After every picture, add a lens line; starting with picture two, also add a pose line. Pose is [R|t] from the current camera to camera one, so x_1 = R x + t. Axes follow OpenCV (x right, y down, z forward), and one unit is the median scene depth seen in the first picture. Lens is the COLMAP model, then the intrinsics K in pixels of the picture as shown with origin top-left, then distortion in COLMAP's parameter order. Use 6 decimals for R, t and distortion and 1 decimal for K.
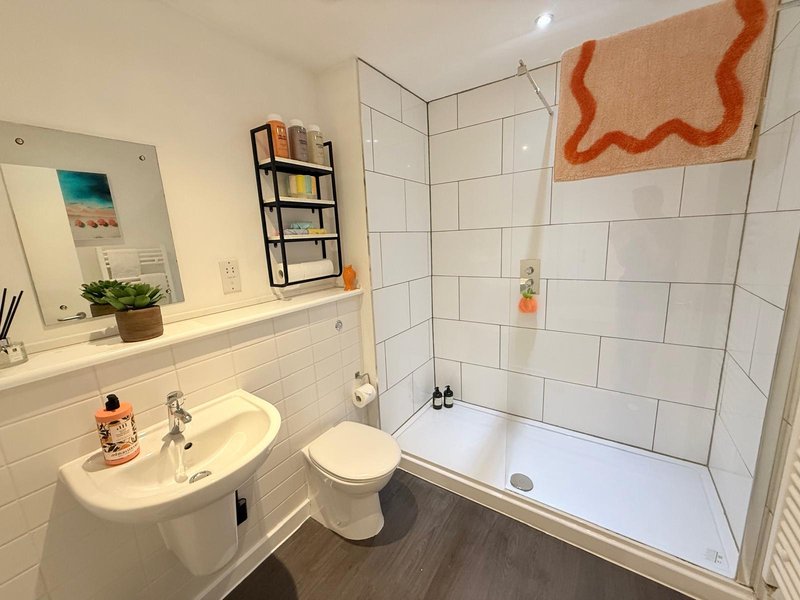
lens RADIAL K [[320.0, 0, 396.5], [0, 320.0, 299.2], [0, 0, 1]] dist [-0.001684, 0.000033]
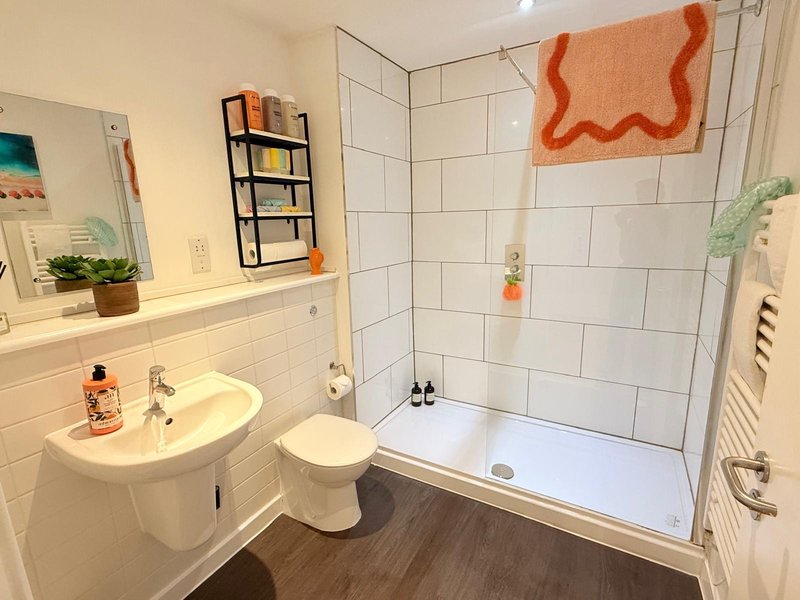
lens RADIAL K [[392.2, 0, 397.3], [0, 392.2, 299.8], [0, 0, 1]] dist [-0.000102, -0.001461]
pose [[0.997133, 0.006434, 0.075398, -0.023708], [-0.007025, 0.999947, 0.007585, 0.042416], [-0.075345, -0.008093, 0.997125, -0.170385]]
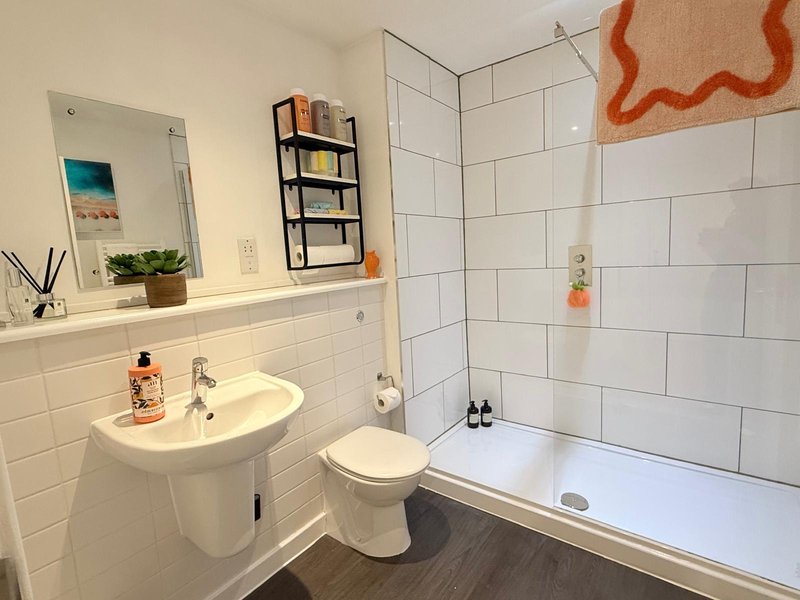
lens RADIAL K [[403.2, 0, 395.4], [0, 403.2, 300.2], [0, 0, 1]] dist [0.000050, -0.000714]
pose [[0.997987, 0.000158, -0.063413, -0.011821], [-0.004586, 0.997558, -0.069685, 0.123219], [0.063247, 0.069836, 0.995551, -0.124838]]
